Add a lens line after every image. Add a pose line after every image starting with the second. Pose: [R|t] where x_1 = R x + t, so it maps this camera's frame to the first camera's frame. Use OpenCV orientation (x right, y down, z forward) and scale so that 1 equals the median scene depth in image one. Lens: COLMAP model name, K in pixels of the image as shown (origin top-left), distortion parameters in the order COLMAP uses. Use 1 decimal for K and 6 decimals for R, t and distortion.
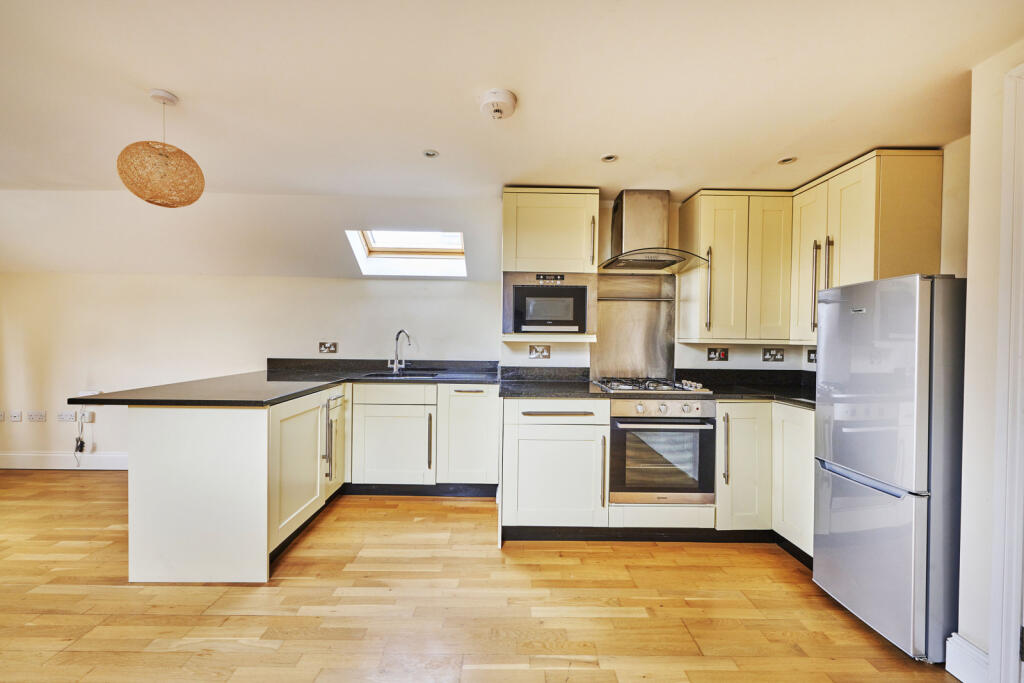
lens RADIAL K [[408.7, 0, 507.2], [0, 408.7, 339.5], [0, 0, 1]] dist [0.000641, -0.000072]
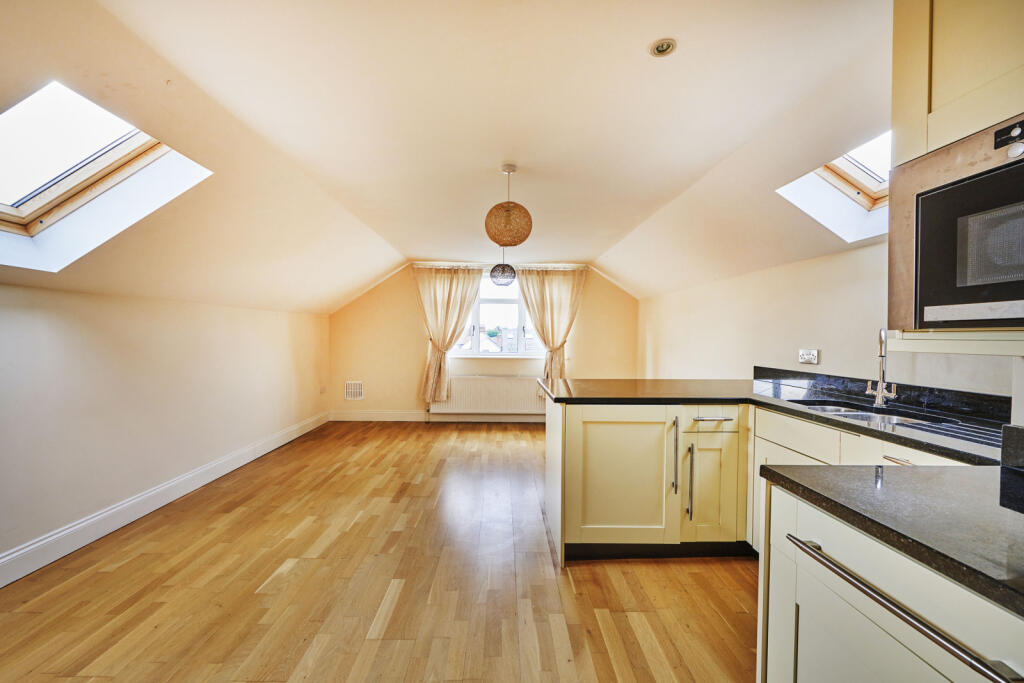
lens RADIAL K [[408.7, 0, 507.2], [0, 408.7, 339.5], [0, 0, 1]] dist [0.000641, -0.000072]
pose [[0.006977, -0.004245, -0.999967, 0.379367], [-0.009876, 0.999942, -0.004313, -0.001063], [0.999927, 0.009906, 0.006934, 0.654659]]
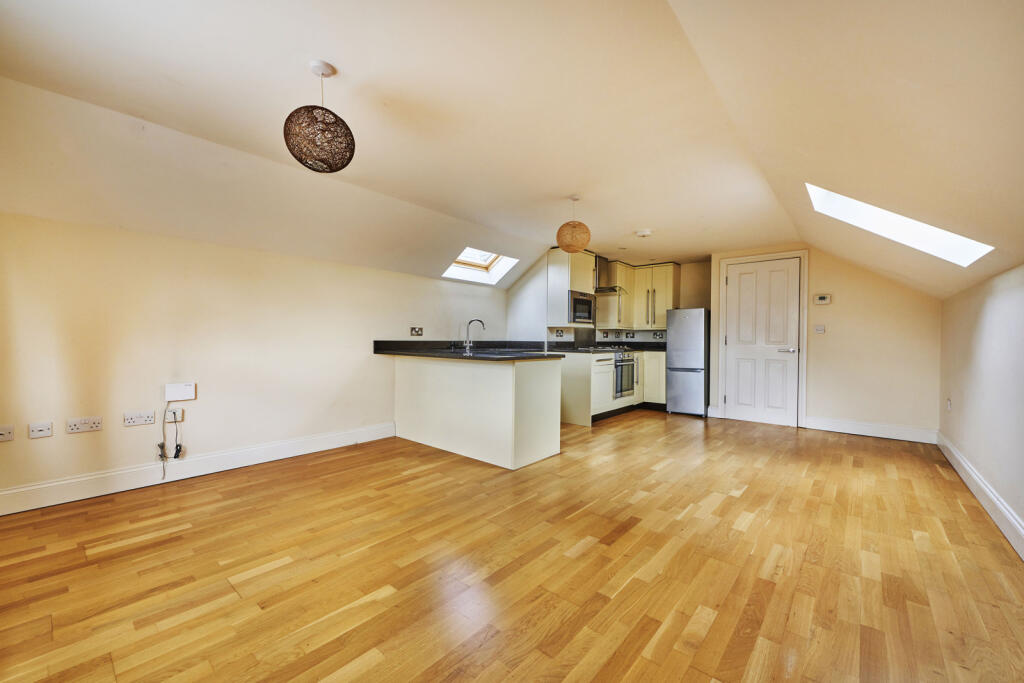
lens RADIAL K [[408.7, 0, 507.2], [0, 408.7, 339.5], [0, 0, 1]] dist [0.000641, -0.000072]
pose [[0.660926, -0.009782, 0.750387, -1.666317], [0.000511, 0.999921, 0.012584, 0.039568], [-0.750451, -0.007934, 0.660879, -0.041136]]
